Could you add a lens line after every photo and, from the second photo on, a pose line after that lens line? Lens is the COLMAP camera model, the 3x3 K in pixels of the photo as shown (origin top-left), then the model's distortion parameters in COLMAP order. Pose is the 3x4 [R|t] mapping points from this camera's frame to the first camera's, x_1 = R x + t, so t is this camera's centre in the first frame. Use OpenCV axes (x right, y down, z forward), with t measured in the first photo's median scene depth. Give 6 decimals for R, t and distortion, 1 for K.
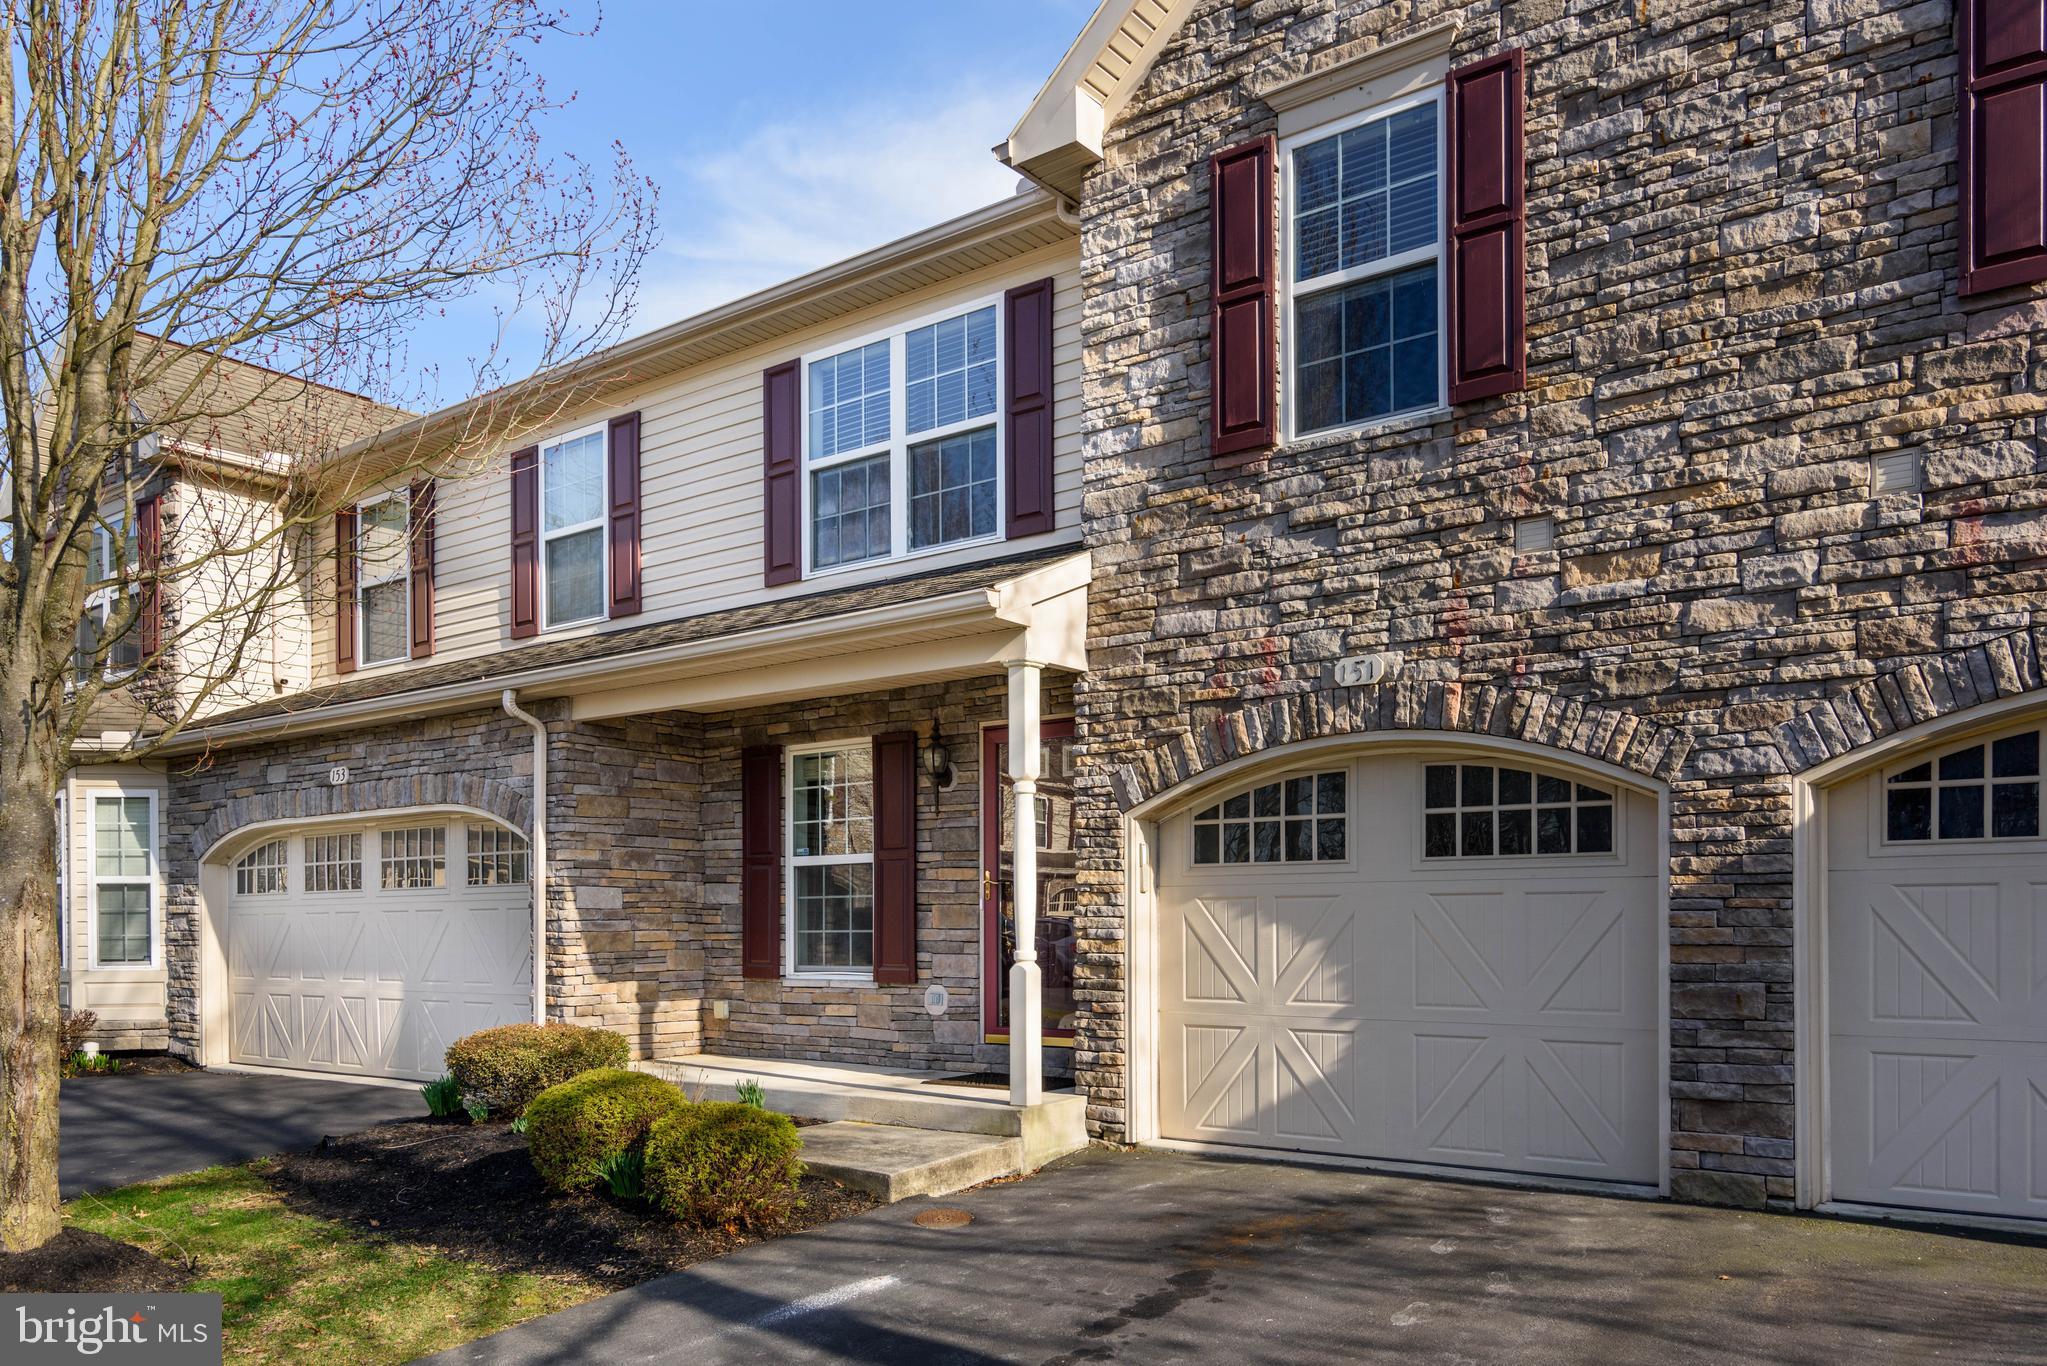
lens RADIAL K [[1432.1, 0, 1117.1], [0, 1432.1, 770.8], [0, 0, 1]] dist [0.008225, -0.002820]
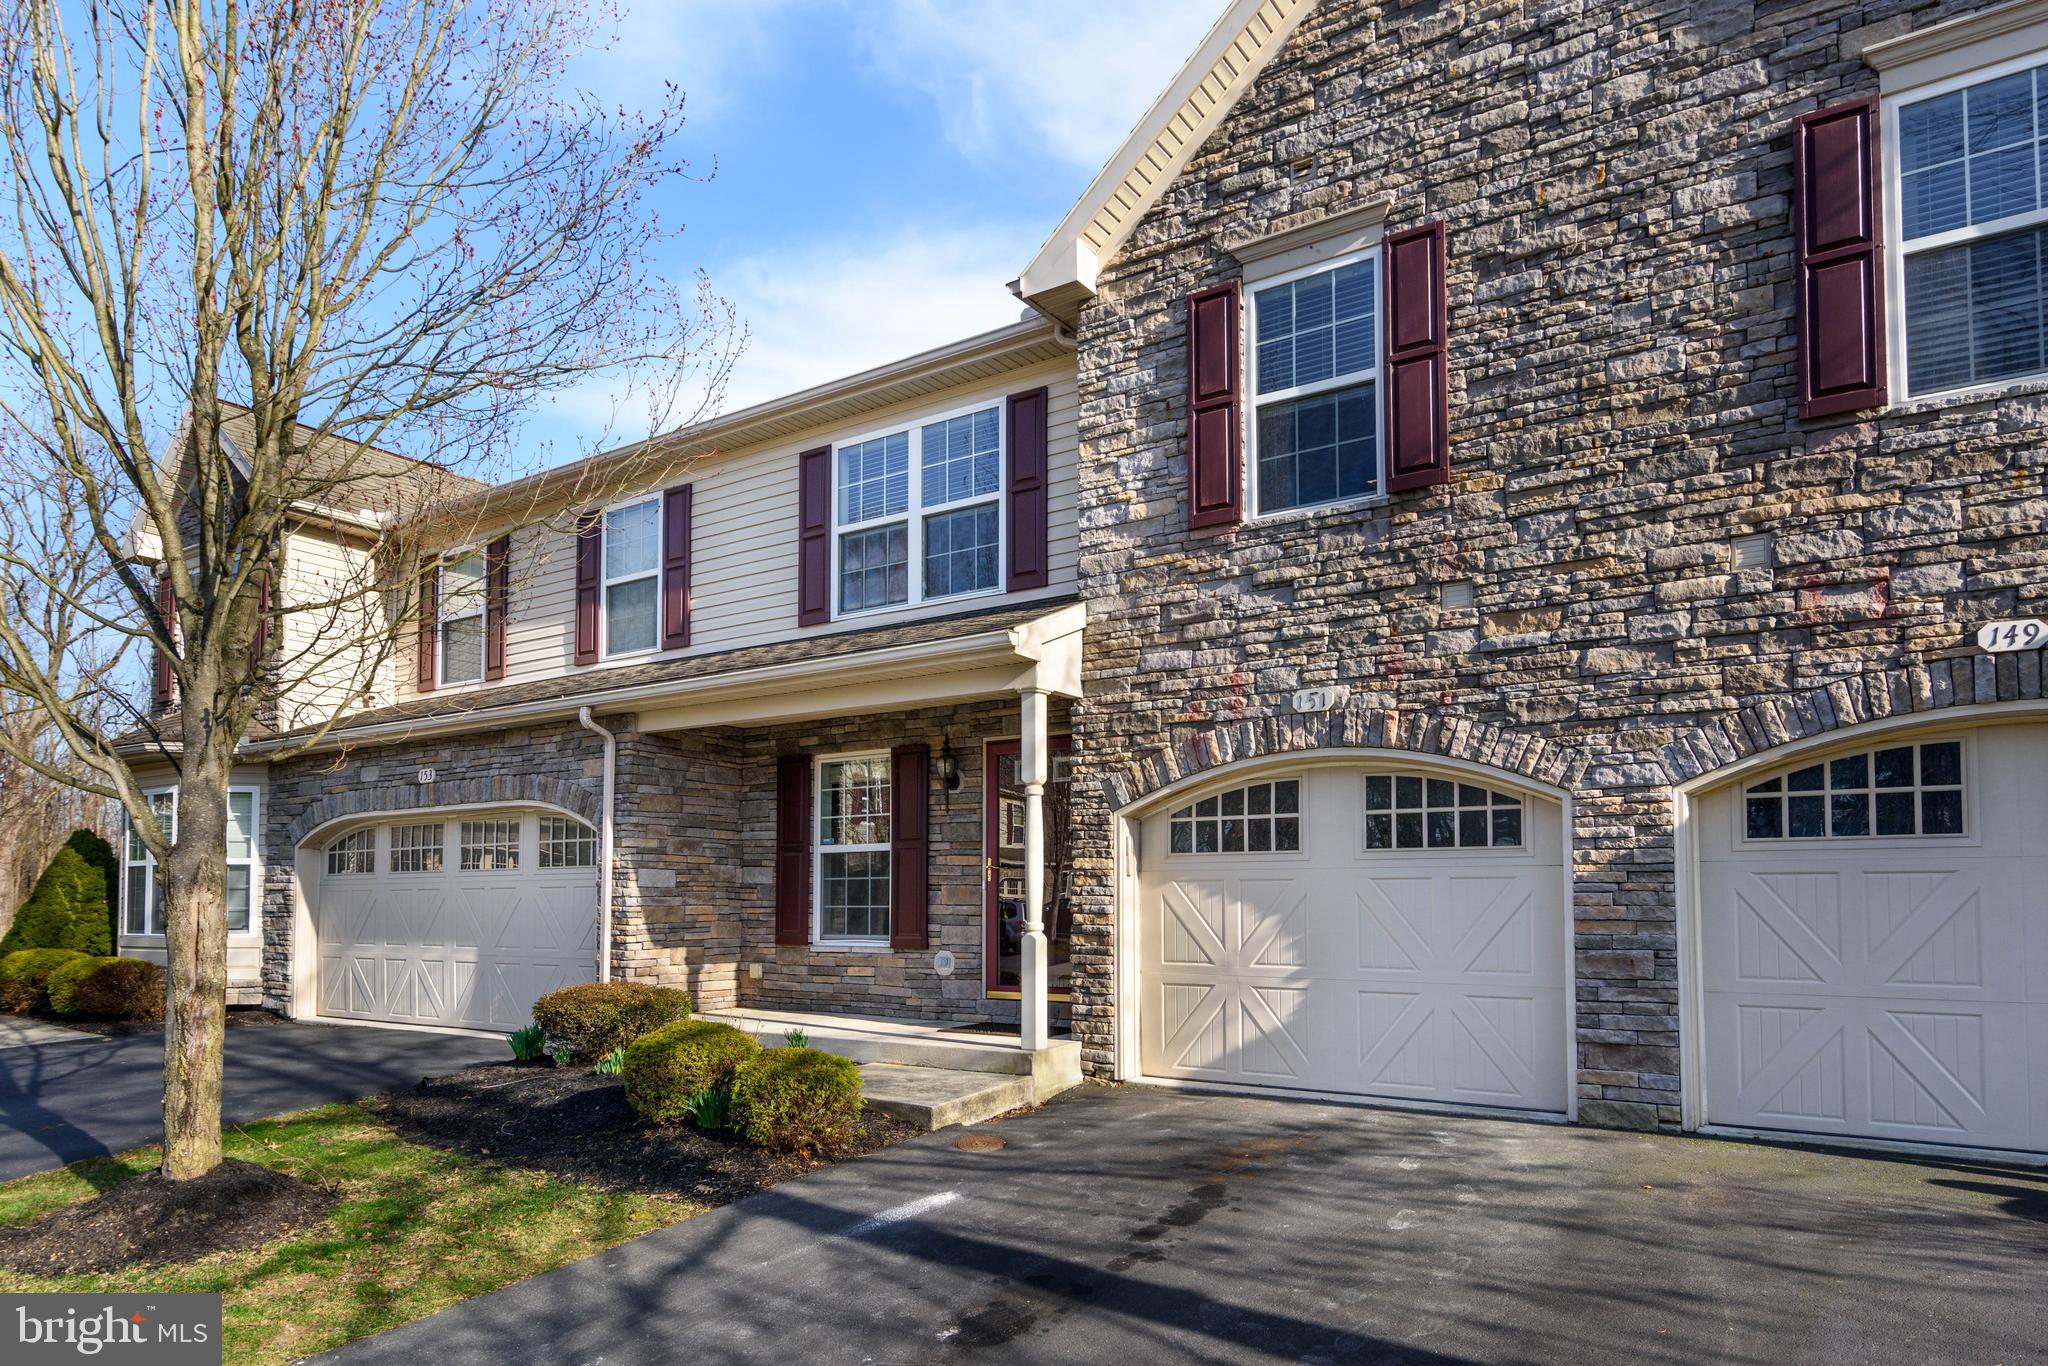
lens RADIAL K [[1130.7, 0, 1061.3], [0, 1130.7, 734.7], [0, 0, 1]] dist [0.011058, -0.003686]
pose [[0.998147, 0.013007, 0.059447, -0.109263], [-0.010586, 0.999109, -0.040859, 0.003396], [-0.059925, 0.040154, 0.997395, 0.020811]]
